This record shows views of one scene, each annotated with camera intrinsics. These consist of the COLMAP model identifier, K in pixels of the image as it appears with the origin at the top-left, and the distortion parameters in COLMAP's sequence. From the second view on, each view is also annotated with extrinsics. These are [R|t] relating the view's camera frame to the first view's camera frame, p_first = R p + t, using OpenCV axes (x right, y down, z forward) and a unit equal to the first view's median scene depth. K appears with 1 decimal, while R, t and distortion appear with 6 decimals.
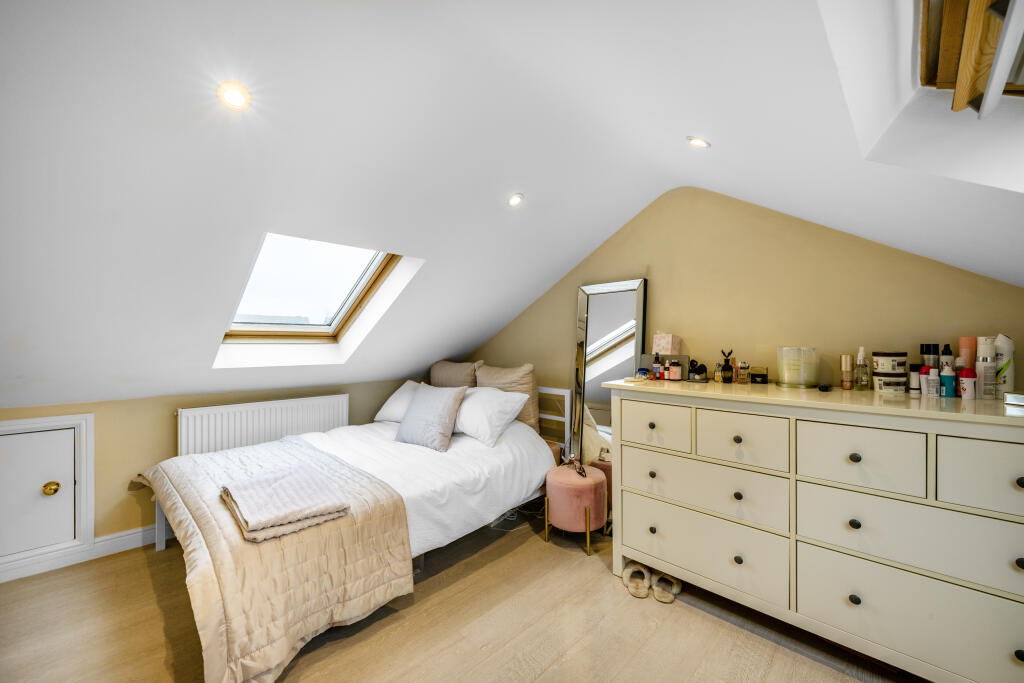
lens RADIAL K [[406.6, 0, 508.8], [0, 406.6, 338.9], [0, 0, 1]] dist [0.000375, 0.000052]
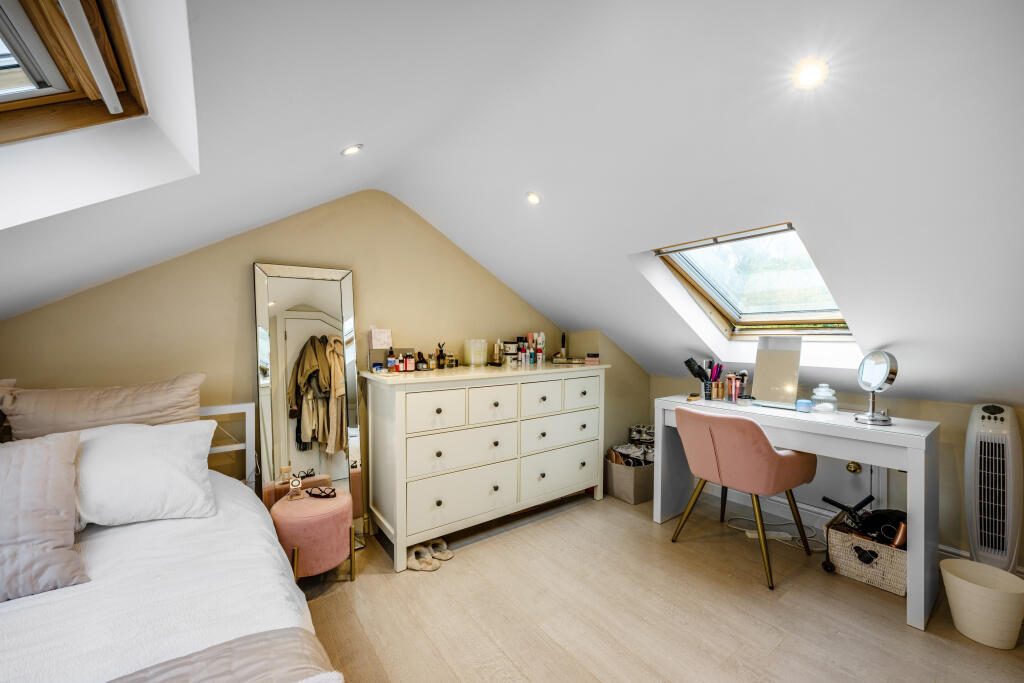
lens RADIAL K [[406.6, 0, 508.8], [0, 406.6, 338.9], [0, 0, 1]] dist [0.000375, 0.000052]
pose [[0.159864, -0.008398, 0.987103, -0.734832], [-0.001410, 0.999961, 0.008736, 0.004874], [-0.987138, -0.002789, 0.159846, 0.639094]]
